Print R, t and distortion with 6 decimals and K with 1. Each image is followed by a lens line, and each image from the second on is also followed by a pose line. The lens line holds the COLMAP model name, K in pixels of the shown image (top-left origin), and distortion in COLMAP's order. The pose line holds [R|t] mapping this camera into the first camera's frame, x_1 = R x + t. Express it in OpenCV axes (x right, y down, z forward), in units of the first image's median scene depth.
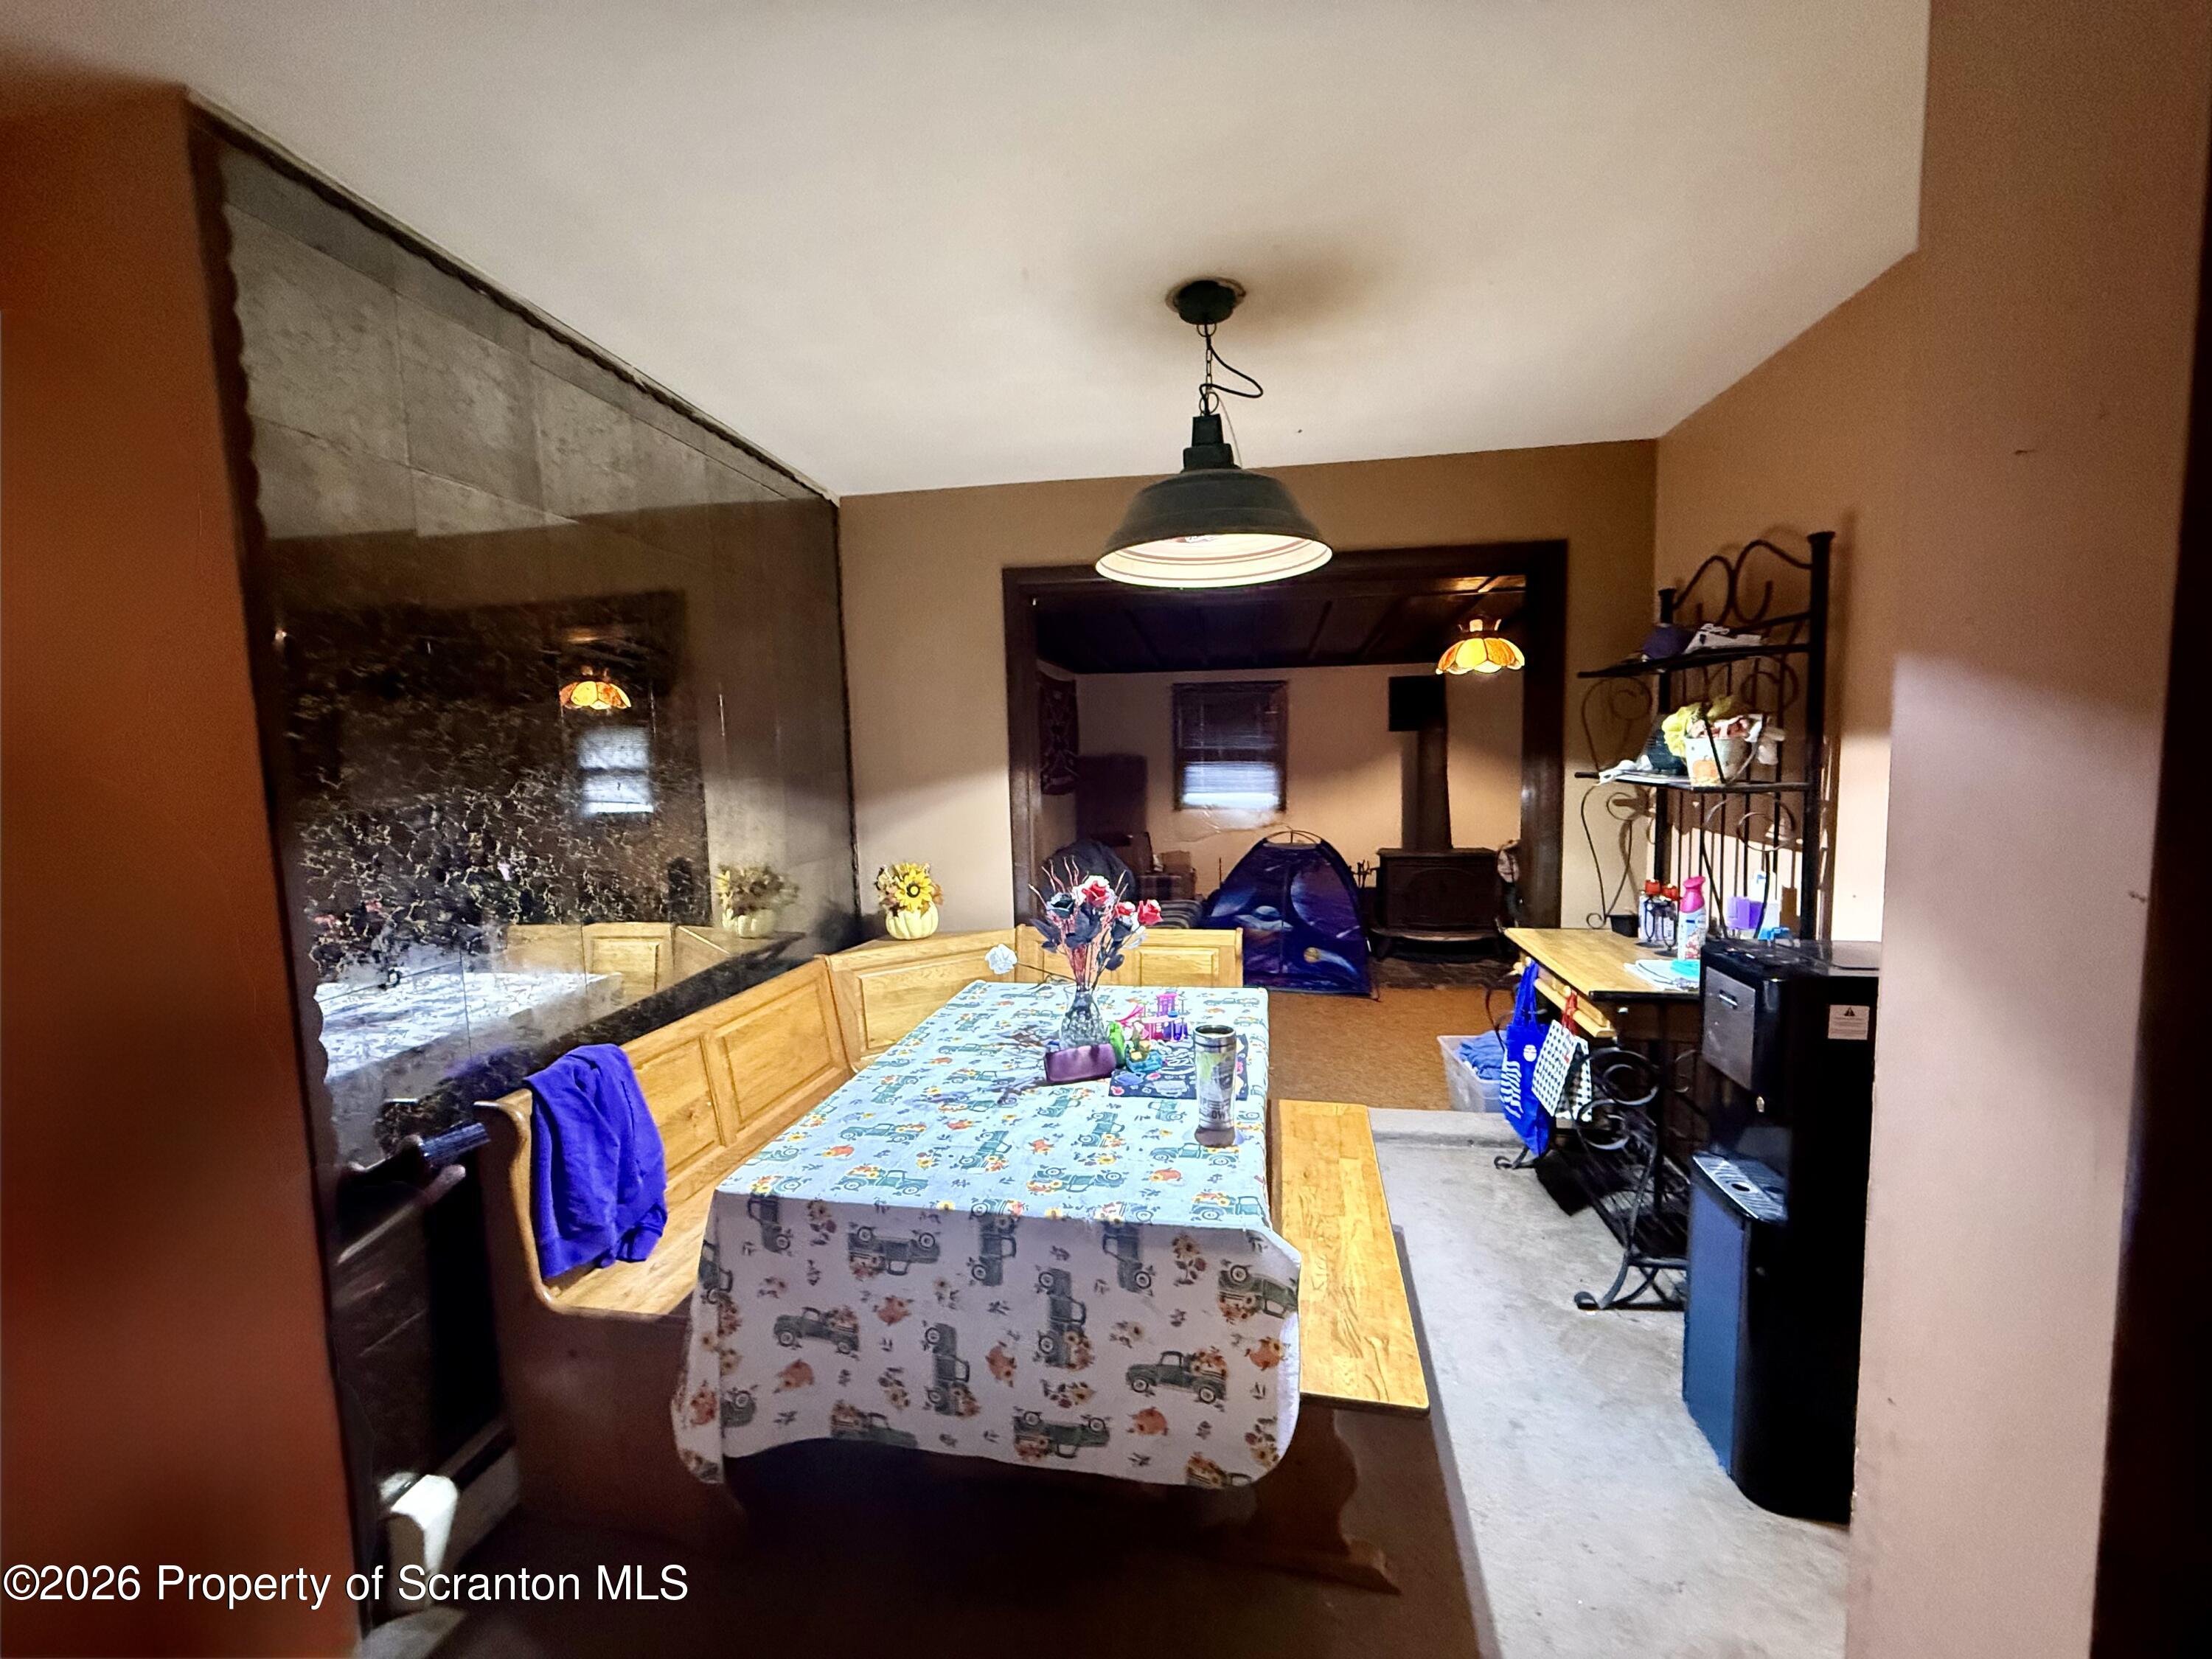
lens RADIAL K [[880.8, 0, 1094.4], [0, 880.8, 842.8], [0, 0, 1]] dist [0.002897, 0.000019]
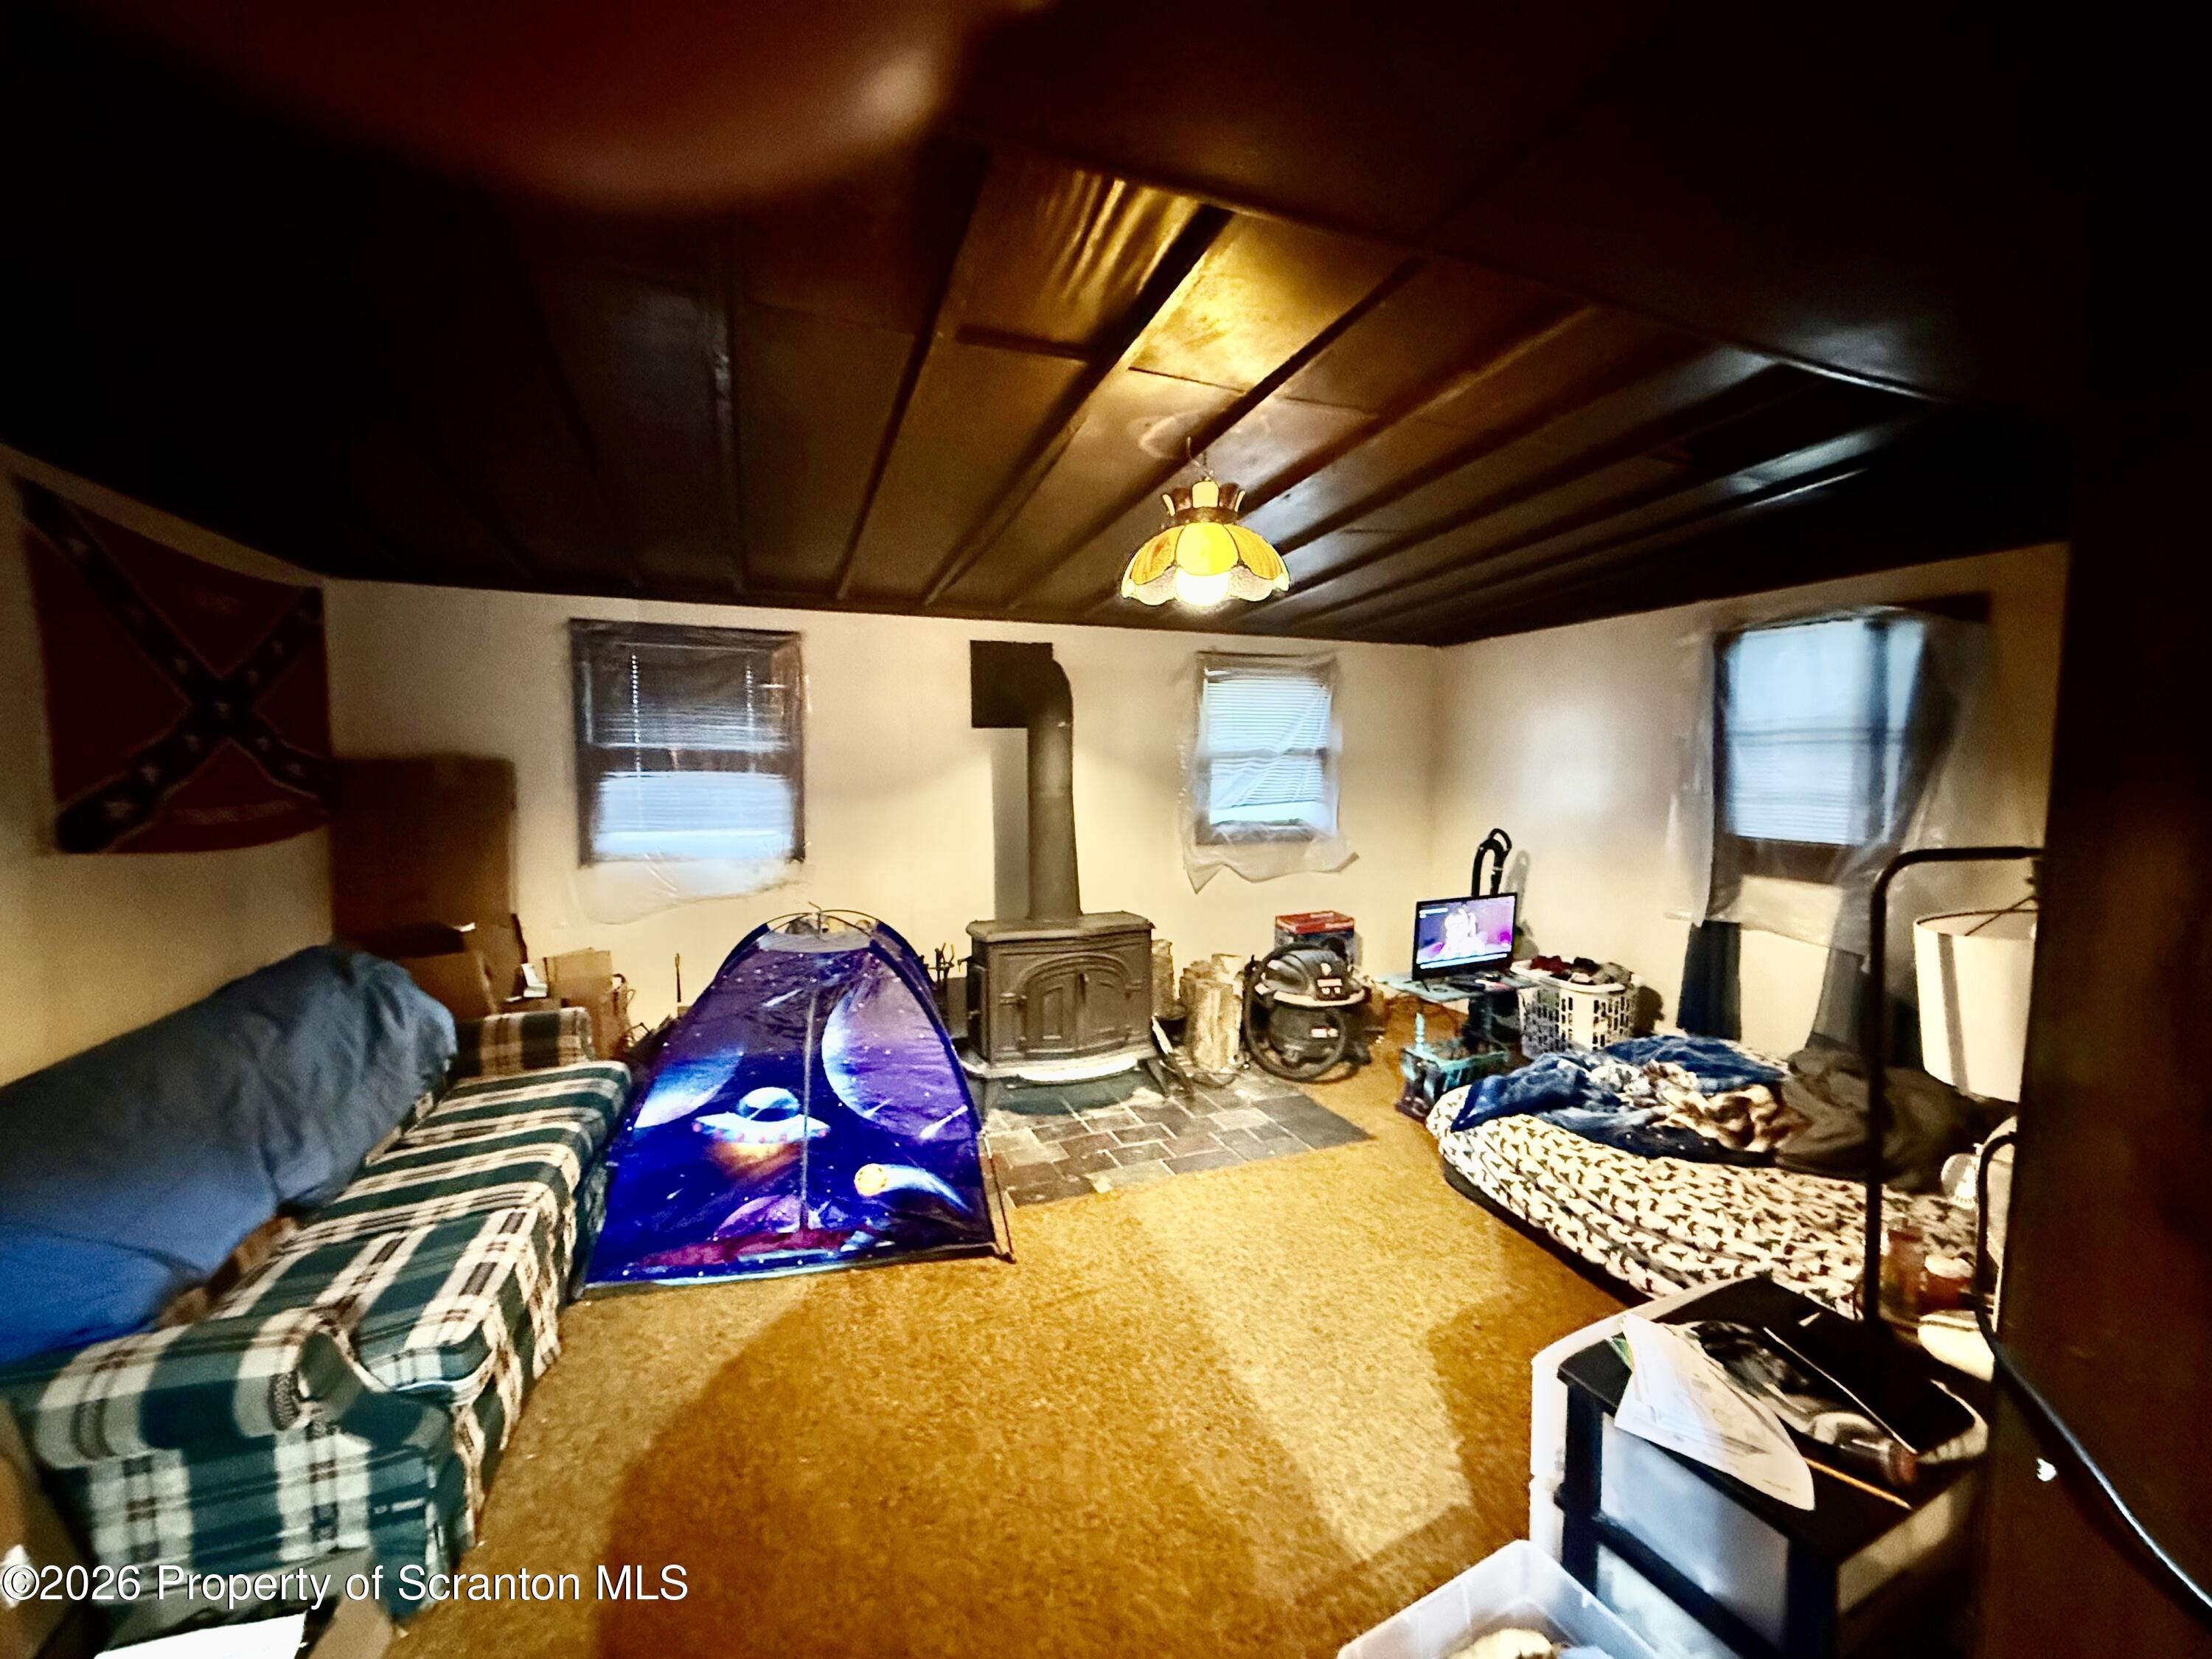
lens RADIAL K [[880.8, 0, 1094.6], [0, 880.8, 834.9], [0, 0, 1]] dist [0.002897, 0.000019]
pose [[0.858694, -0.020551, 0.512076, 0.093073], [0.033706, 0.999297, -0.016417, -0.039374], [-0.511379, 0.031357, 0.858783, 0.441321]]
